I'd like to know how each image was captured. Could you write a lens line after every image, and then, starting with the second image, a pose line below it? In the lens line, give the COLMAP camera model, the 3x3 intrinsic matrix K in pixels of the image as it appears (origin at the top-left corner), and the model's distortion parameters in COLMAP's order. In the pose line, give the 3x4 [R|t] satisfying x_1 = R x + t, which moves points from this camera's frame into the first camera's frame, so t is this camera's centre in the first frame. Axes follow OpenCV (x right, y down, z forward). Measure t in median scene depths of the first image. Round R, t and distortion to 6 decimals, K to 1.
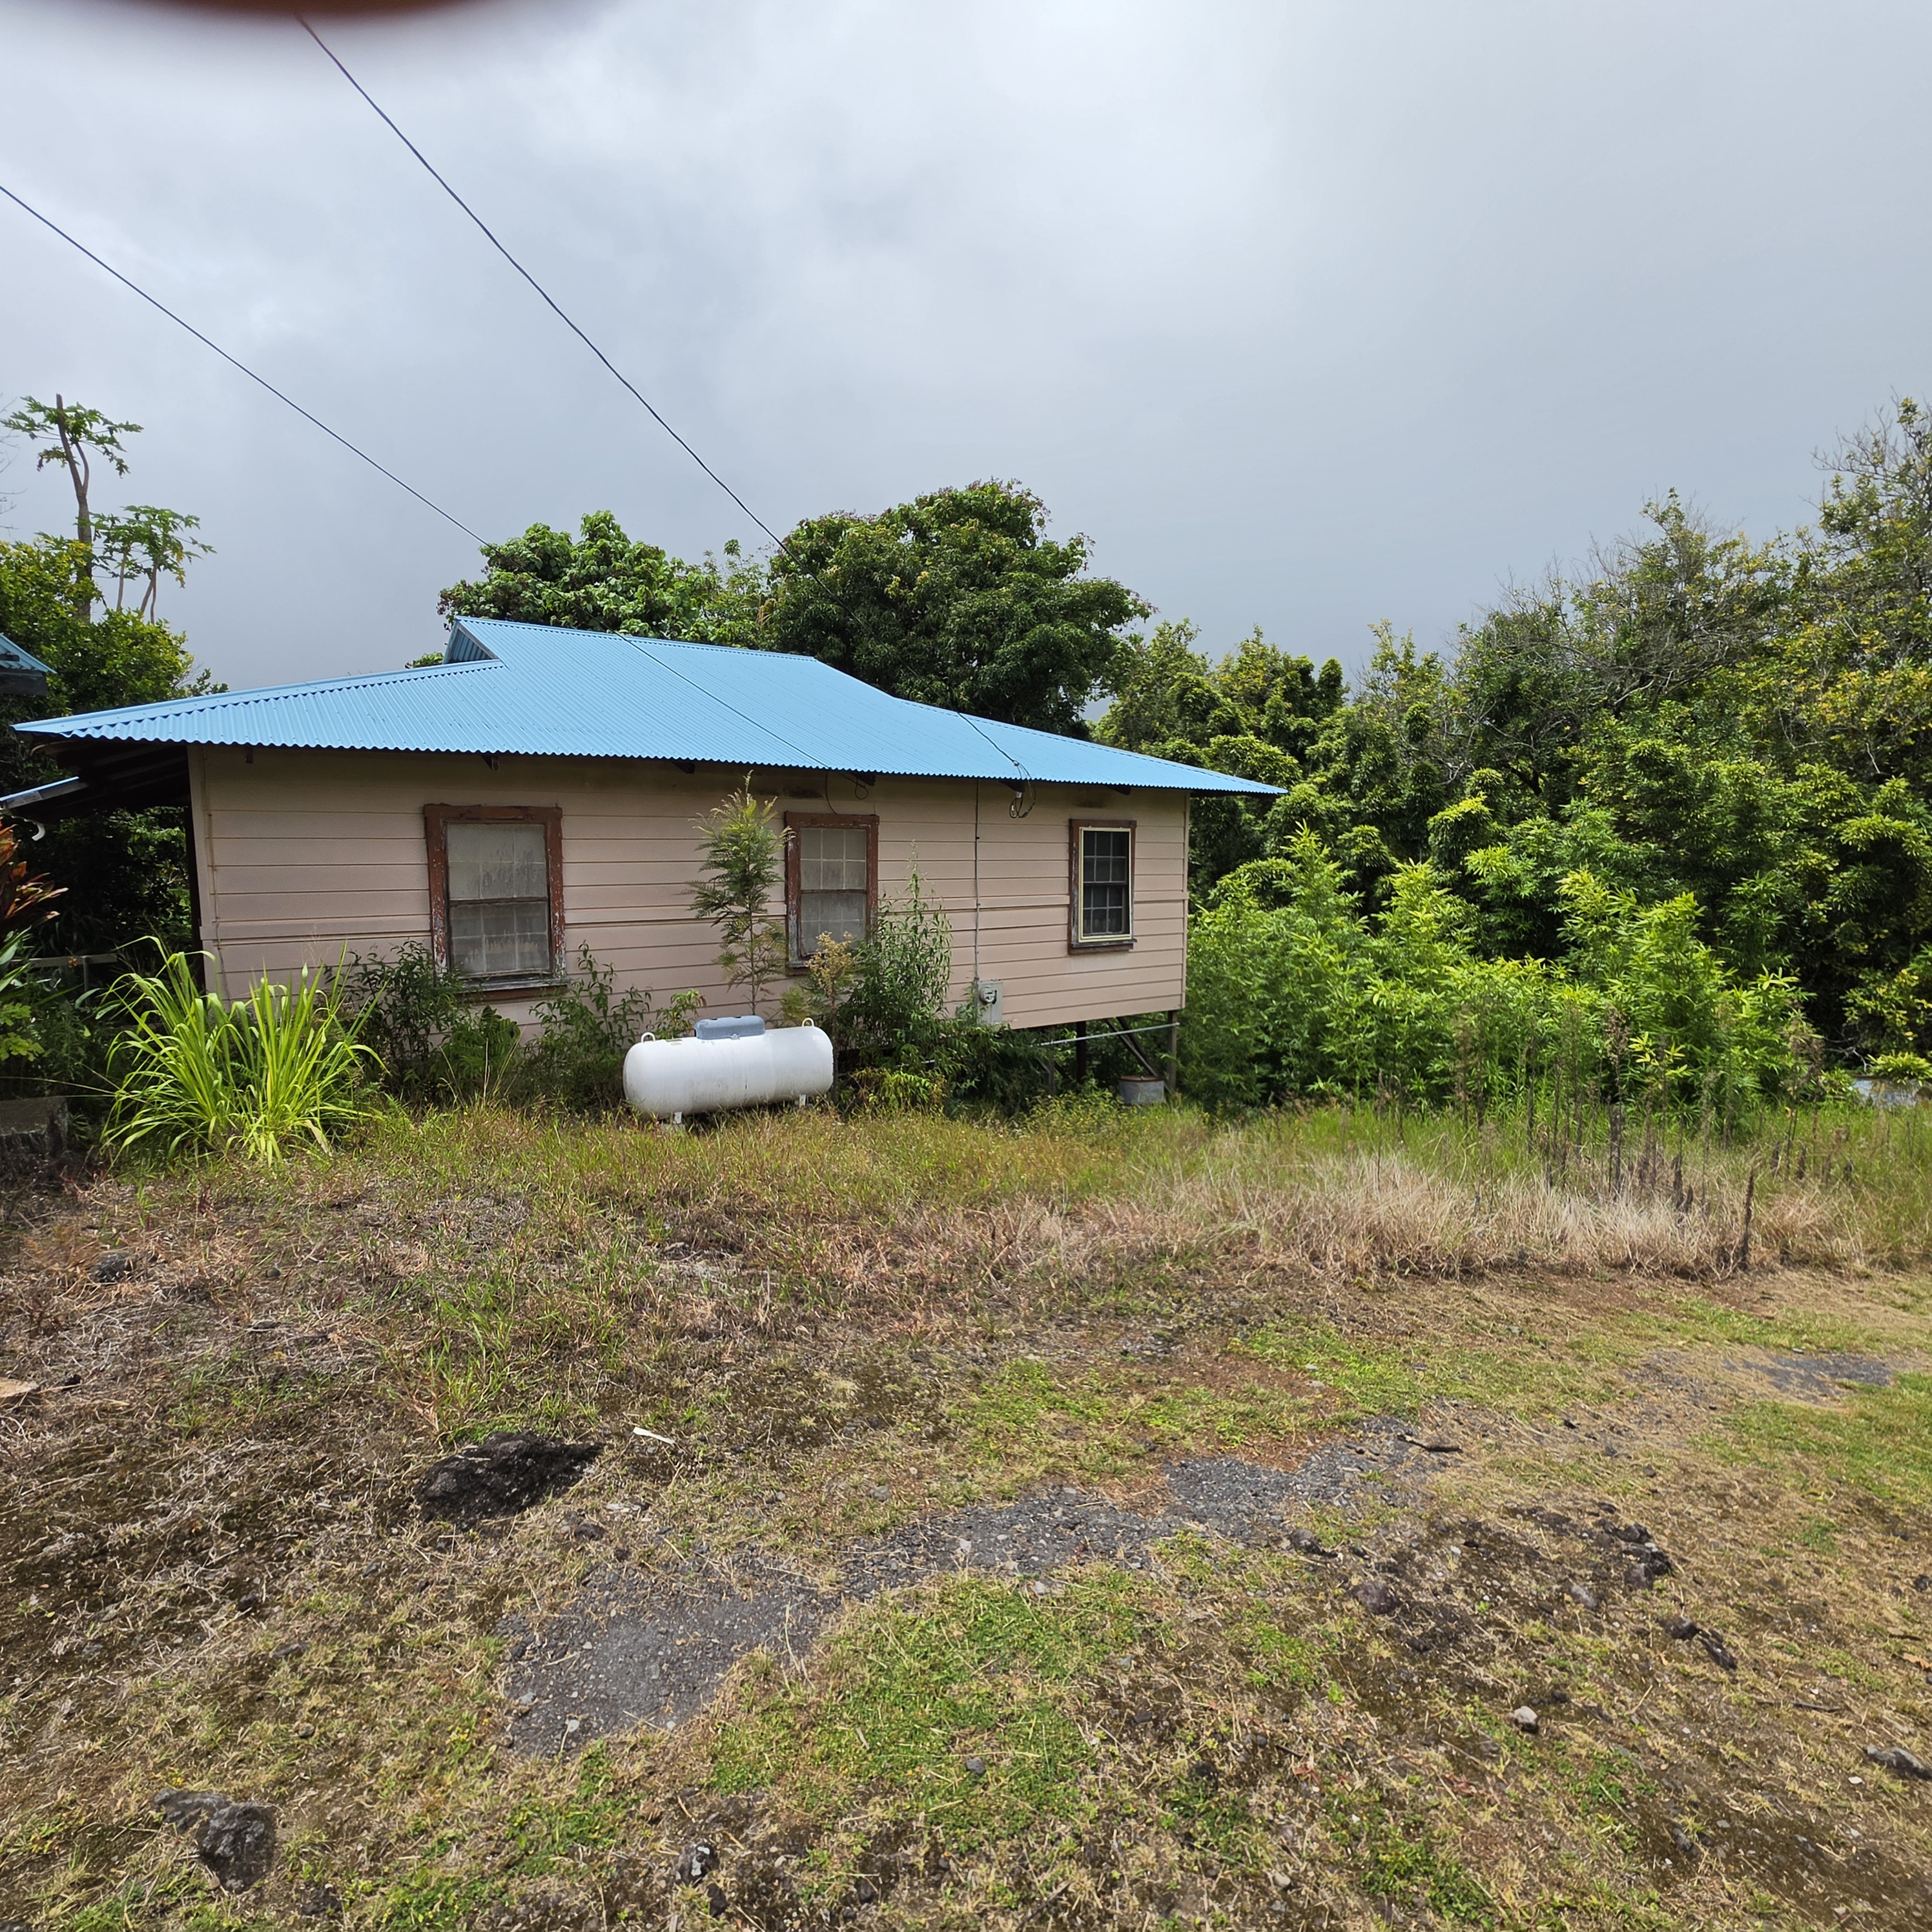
lens RADIAL K [[1040.8, 0, 971.6], [0, 1040.8, 972.5], [0, 0, 1]] dist [-0.006555, 0.000223]
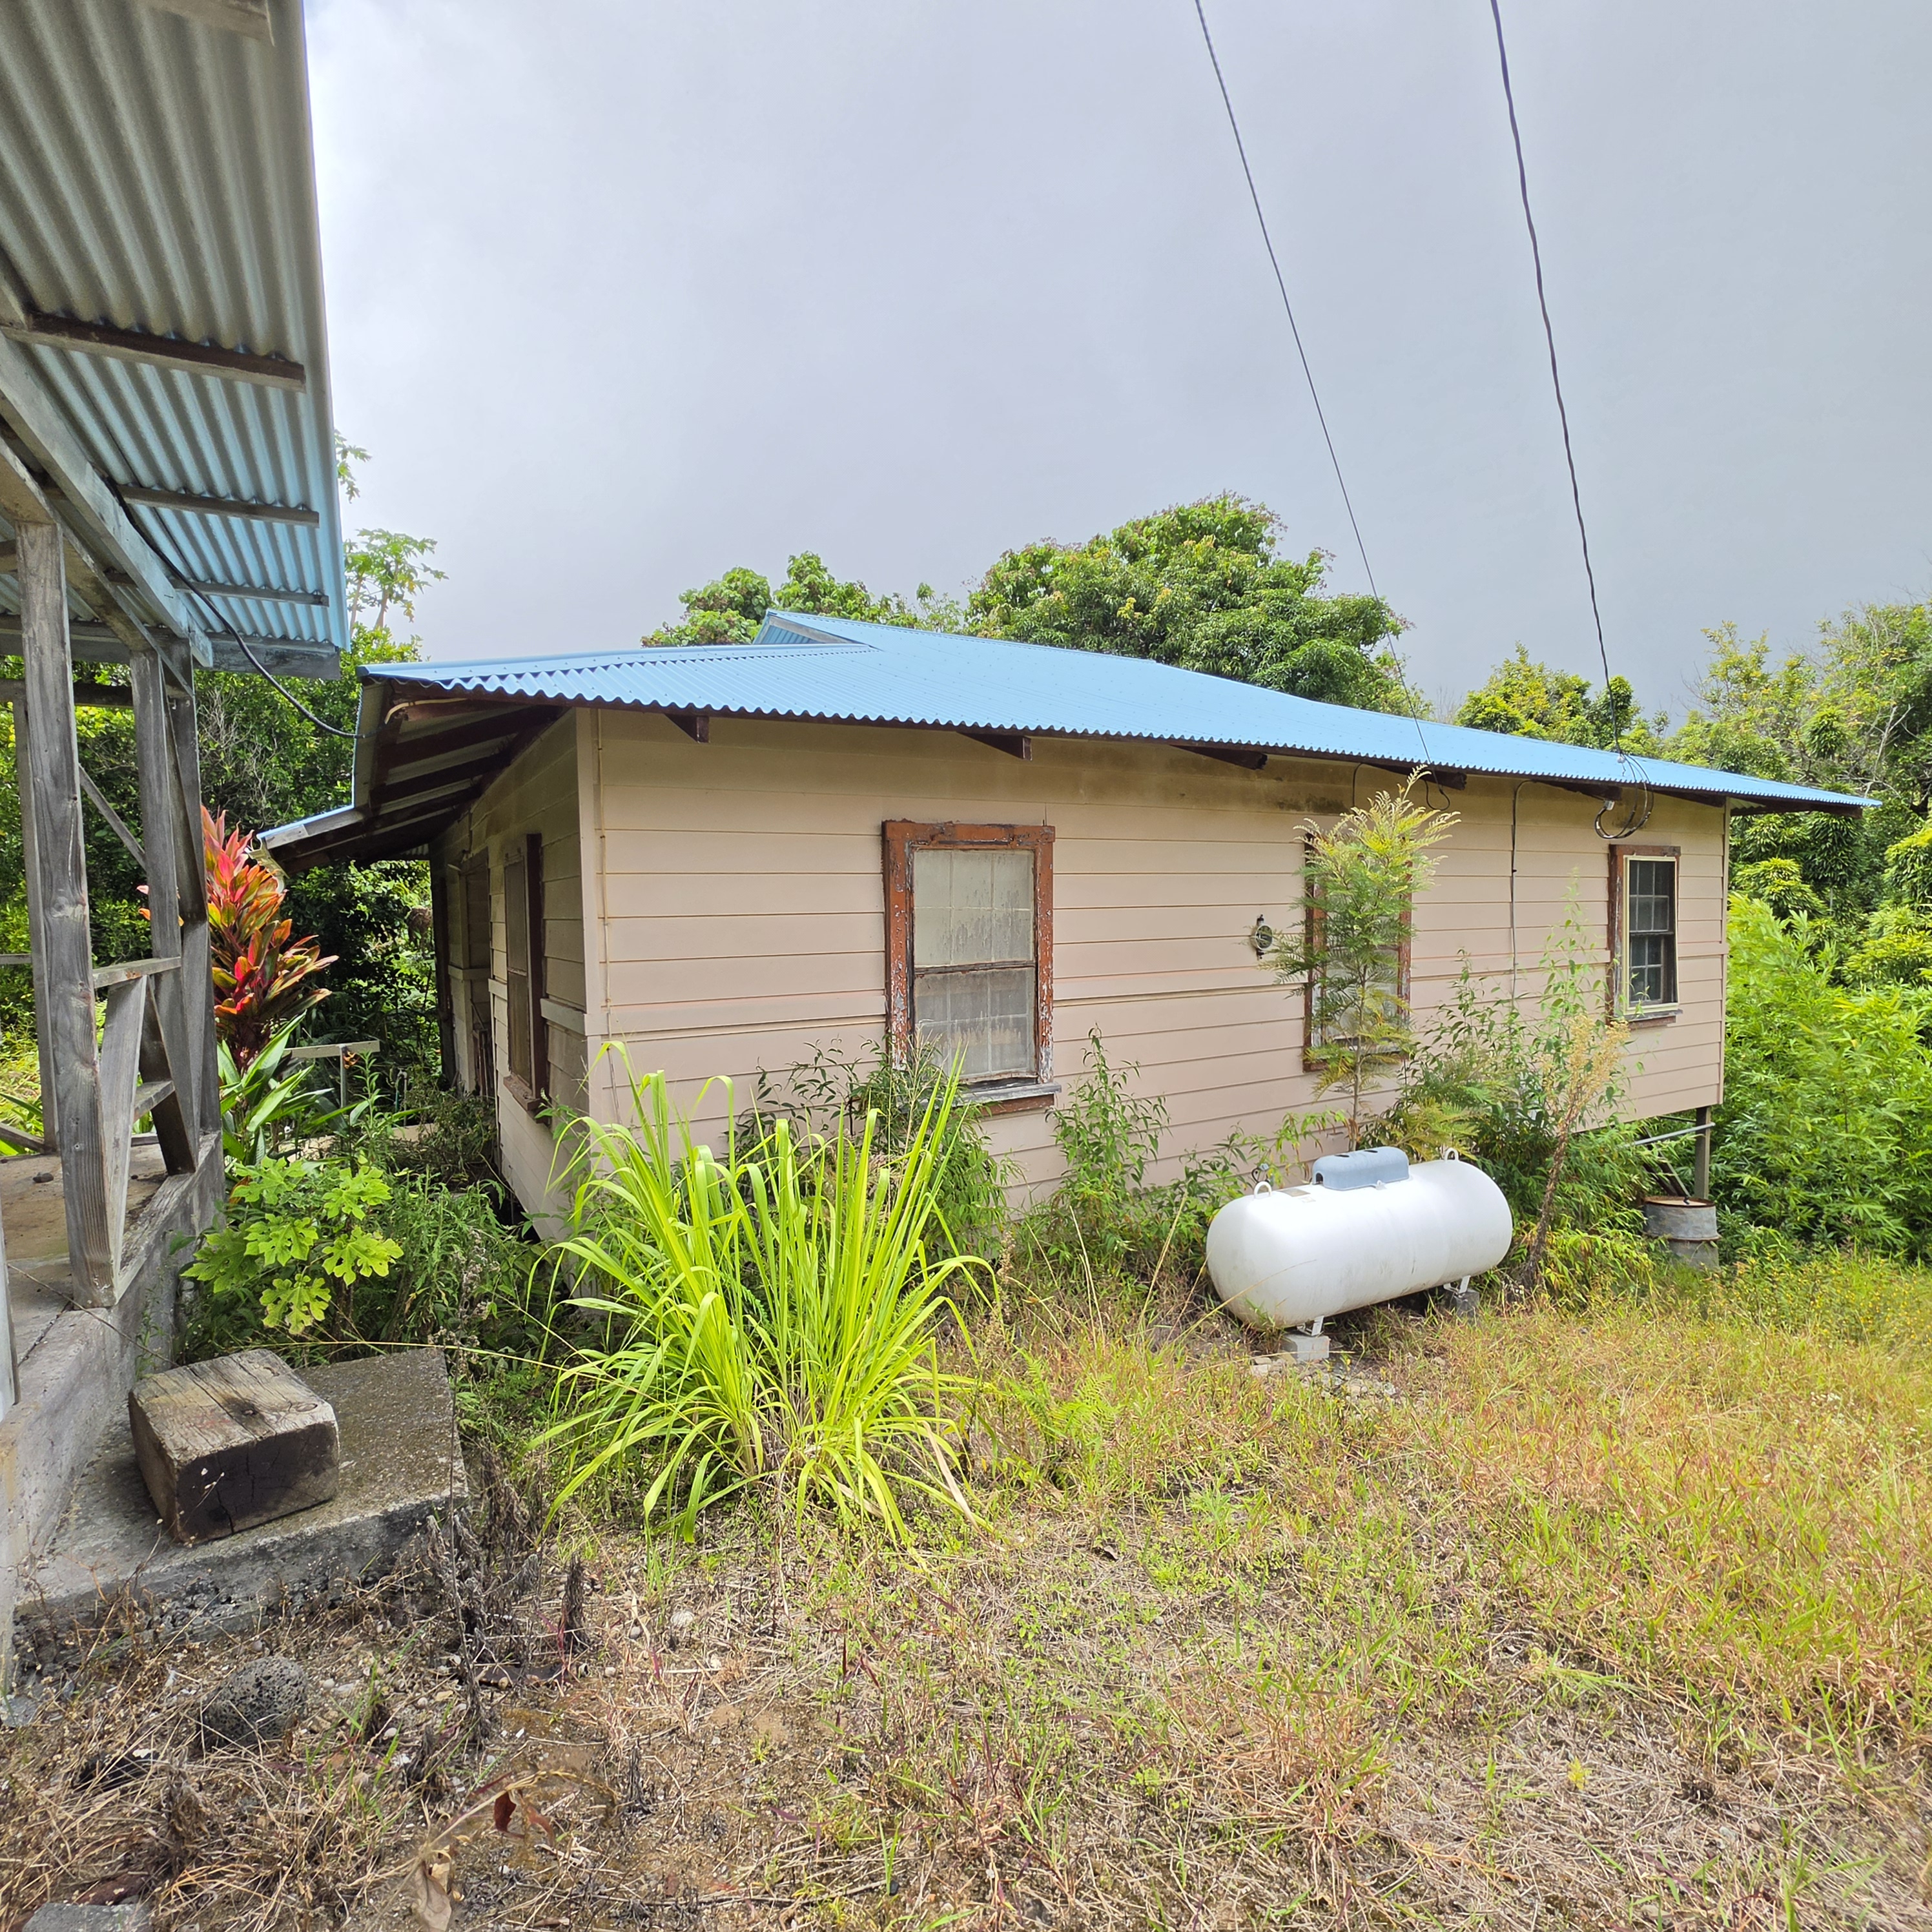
lens RADIAL K [[1040.8, 0, 963.5], [0, 1040.8, 972.9], [0, 0, 1]] dist [-0.006555, 0.000223]
pose [[0.994361, -0.009109, -0.105655, -0.126584], [0.003249, 0.998453, -0.055506, -0.009408], [0.105997, 0.054850, 0.992852, 0.112826]]
